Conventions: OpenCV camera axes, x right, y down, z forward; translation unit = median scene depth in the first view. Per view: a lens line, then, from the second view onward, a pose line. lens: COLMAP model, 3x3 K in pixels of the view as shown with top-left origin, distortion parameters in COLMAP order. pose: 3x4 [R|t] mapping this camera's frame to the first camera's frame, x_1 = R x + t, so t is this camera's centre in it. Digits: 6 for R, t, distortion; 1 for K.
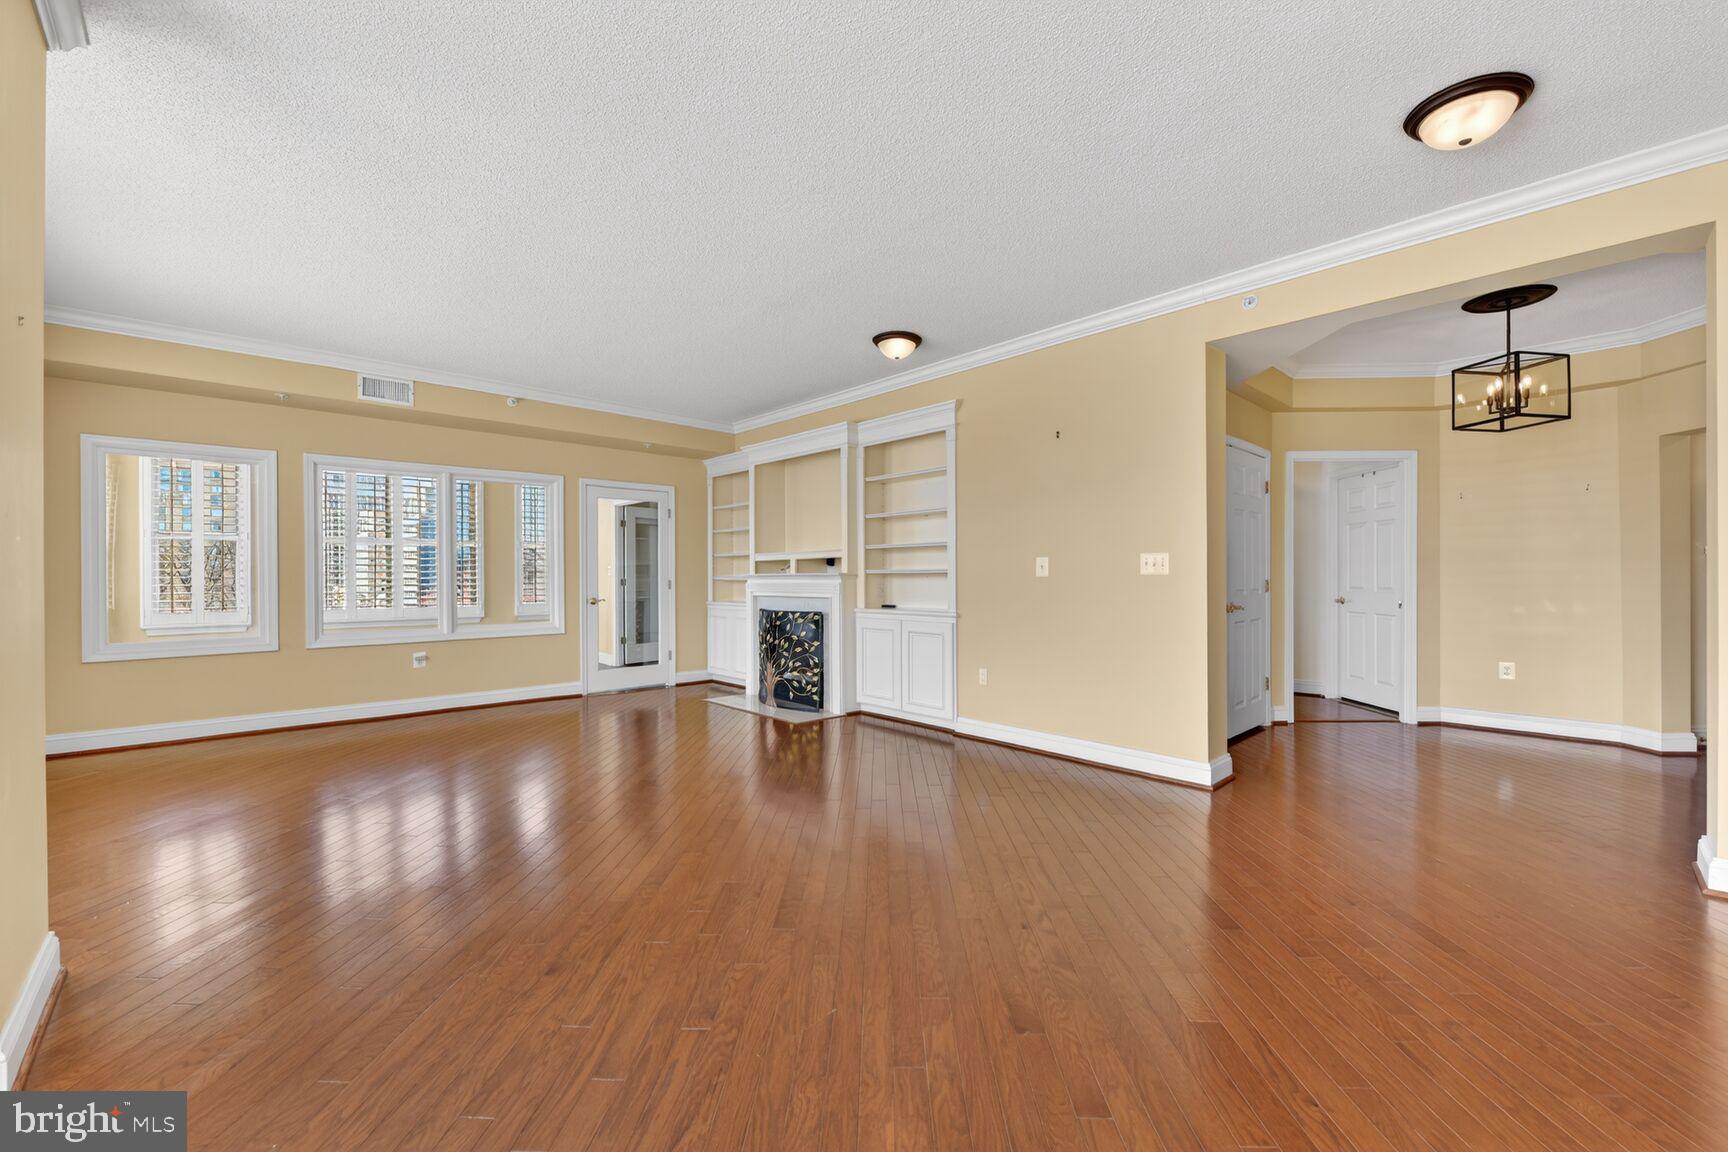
lens RADIAL K [[687.1, 0, 859.5], [0, 687.1, 579.5], [0, 0, 1]] dist [-0.000436, -0.000625]
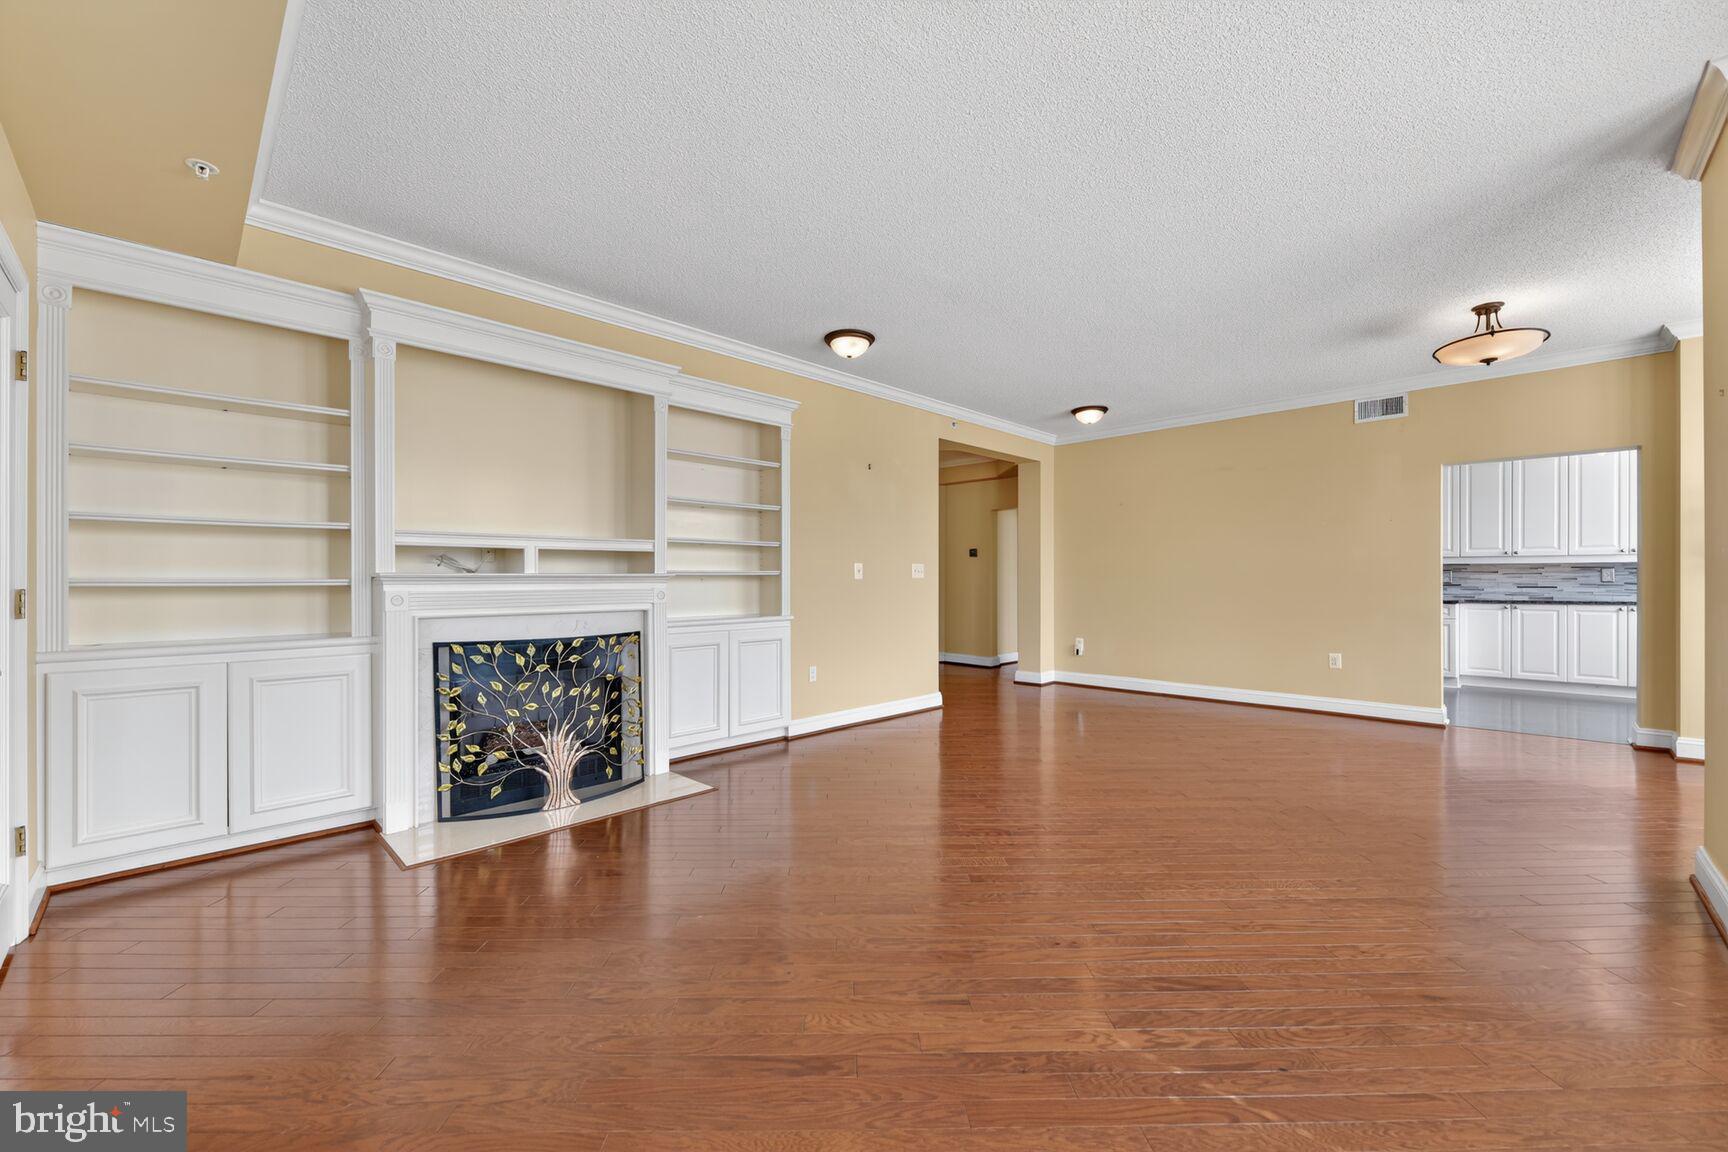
lens RADIAL K [[687.1, 0, 859.5], [0, 687.1, 579.5], [0, 0, 1]] dist [-0.000436, -0.000625]
pose [[-0.046883, 0.000744, 0.998900, -0.718267], [0.003558, 0.999994, -0.000578, -0.002333], [-0.998894, 0.003527, -0.046885, 0.799695]]
